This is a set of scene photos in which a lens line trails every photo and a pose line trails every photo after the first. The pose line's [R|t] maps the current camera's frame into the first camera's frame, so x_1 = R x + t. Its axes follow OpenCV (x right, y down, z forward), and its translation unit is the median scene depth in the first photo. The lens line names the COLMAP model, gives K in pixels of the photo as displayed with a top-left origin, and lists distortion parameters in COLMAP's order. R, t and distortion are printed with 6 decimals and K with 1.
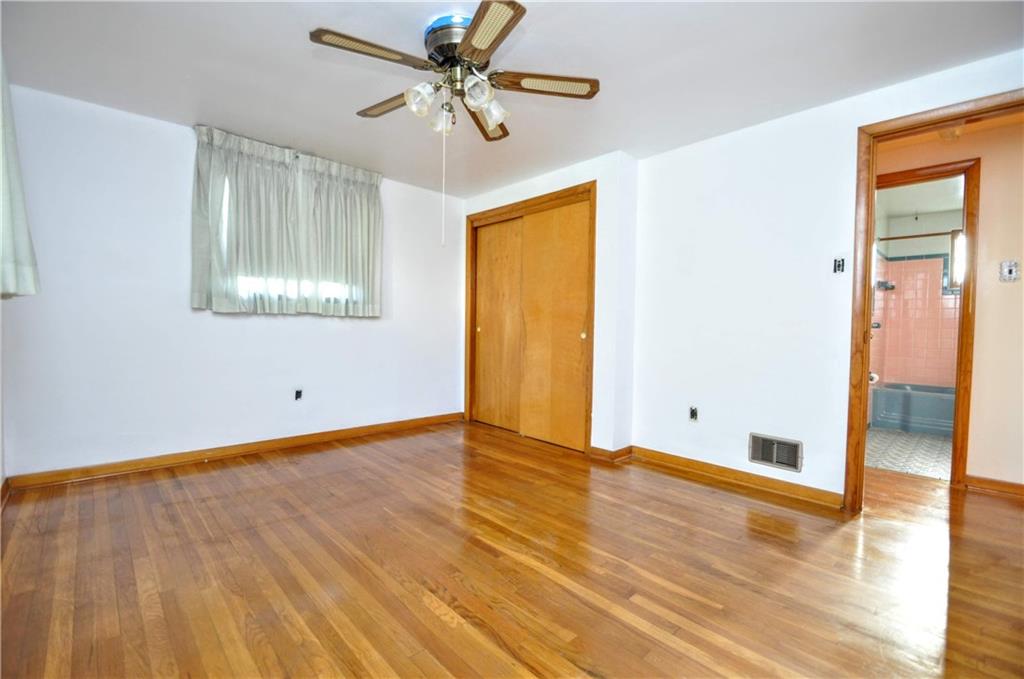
lens RADIAL K [[453.0, 0, 505.8], [0, 453.0, 340.6], [0, 0, 1]] dist [0.009262, -0.014005]
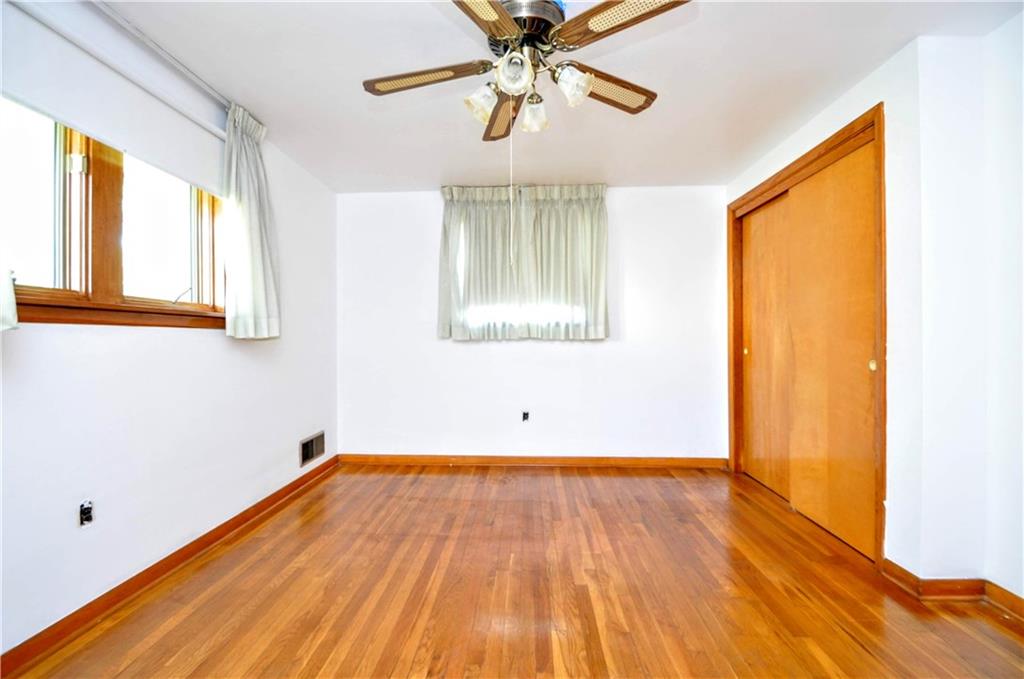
lens RADIAL K [[458.3, 0, 512.0], [0, 458.3, 339.5], [0, 0, 1]] dist [0.012016, -0.014496]
pose [[0.691573, -0.018009, -0.722082, 0.291370], [-0.005462, 0.999530, -0.030160, -0.025282], [0.722286, 0.024802, 0.691150, 0.249506]]
